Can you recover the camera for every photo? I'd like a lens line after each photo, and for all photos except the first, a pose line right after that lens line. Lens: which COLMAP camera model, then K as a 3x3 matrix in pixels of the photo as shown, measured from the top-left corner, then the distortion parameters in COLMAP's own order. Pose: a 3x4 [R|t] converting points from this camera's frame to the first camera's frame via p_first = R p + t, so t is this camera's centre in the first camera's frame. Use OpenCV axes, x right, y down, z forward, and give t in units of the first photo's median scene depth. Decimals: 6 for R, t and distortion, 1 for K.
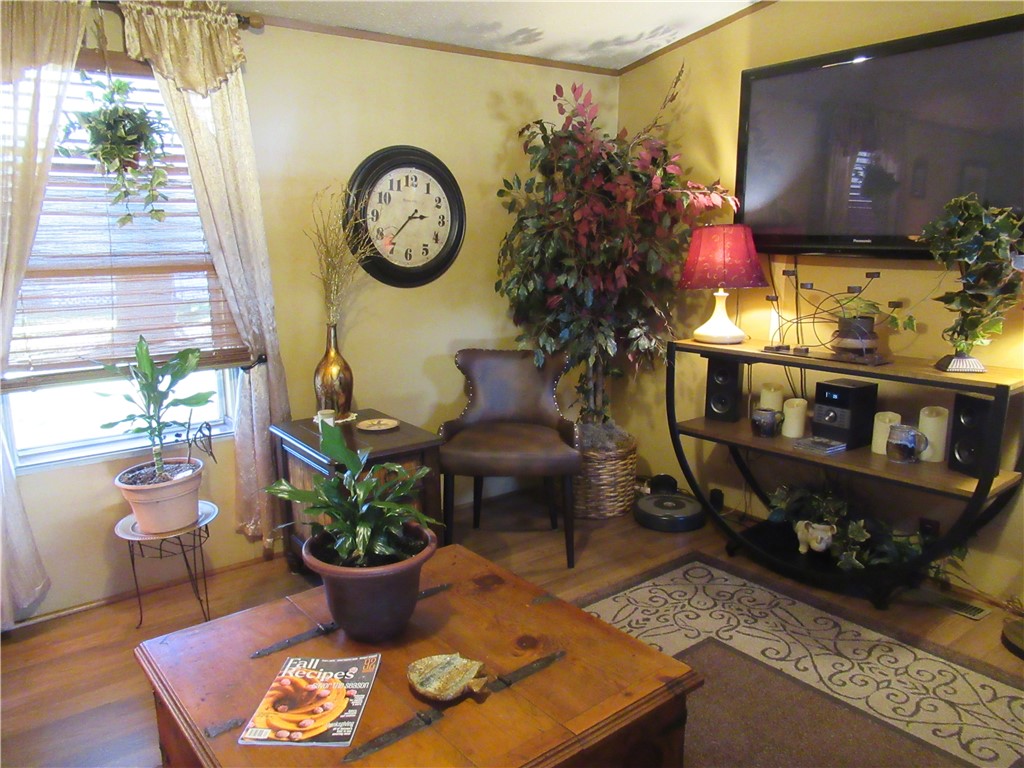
lens RADIAL K [[766.6, 0, 512.0], [0, 766.6, 384.0], [0, 0, 1]] dist [-0.002648, 0.002143]
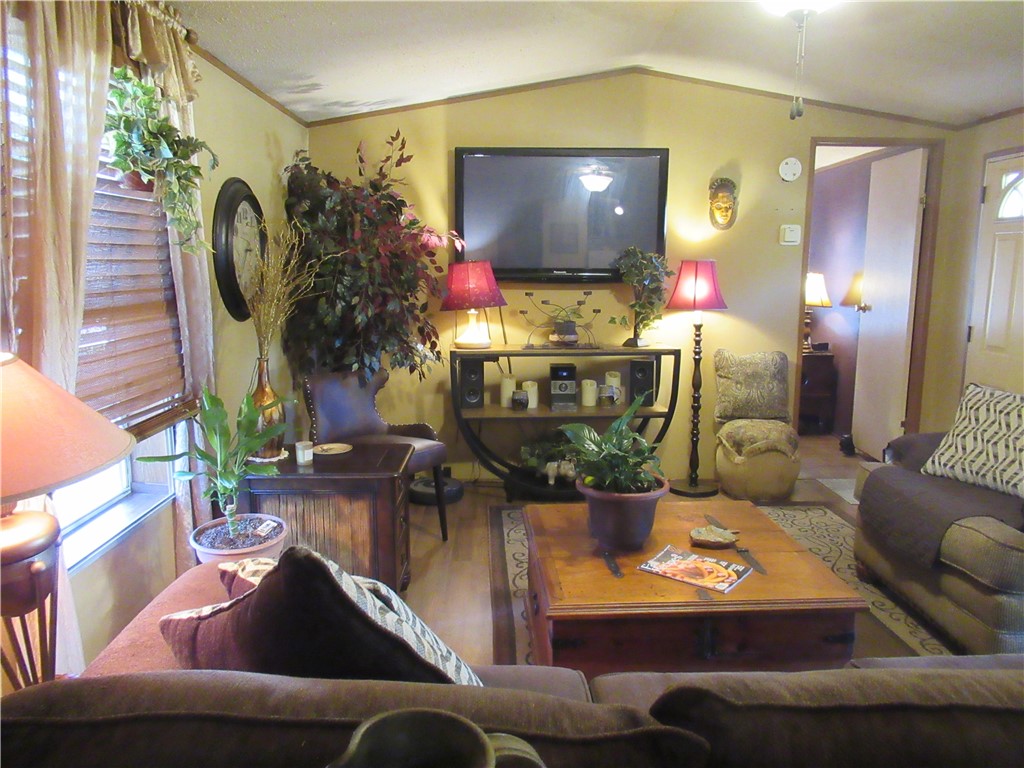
lens RADIAL K [[766.6, 0, 512.0], [0, 766.6, 384.0], [0, 0, 1]] dist [-0.002648, 0.002143]
pose [[0.586376, -0.119469, 0.801180, -0.871969], [0.154636, 0.987384, 0.034059, -0.032520], [-0.795142, 0.103920, 0.597453, 0.180997]]
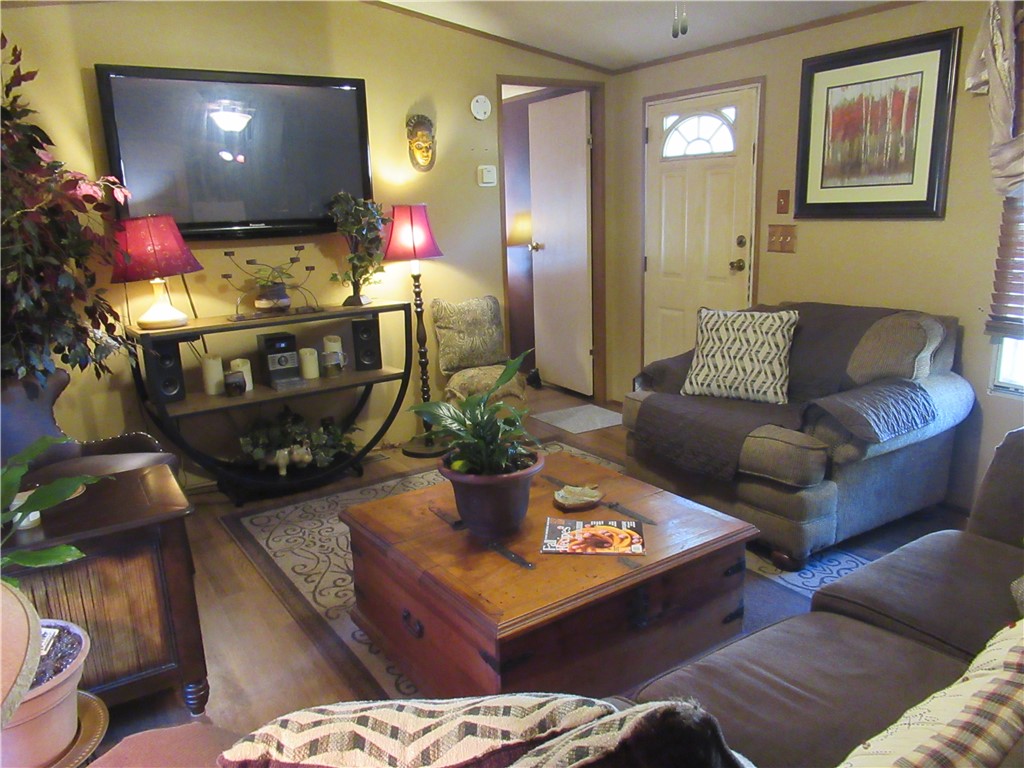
lens RADIAL K [[766.6, 0, 512.0], [0, 766.6, 384.0], [0, 0, 1]] dist [-0.002648, 0.002143]
pose [[0.080833, -0.222537, 0.971567, -0.831018], [0.231886, 0.952210, 0.198811, -0.090048], [-0.969379, 0.209222, 0.128573, 0.479970]]
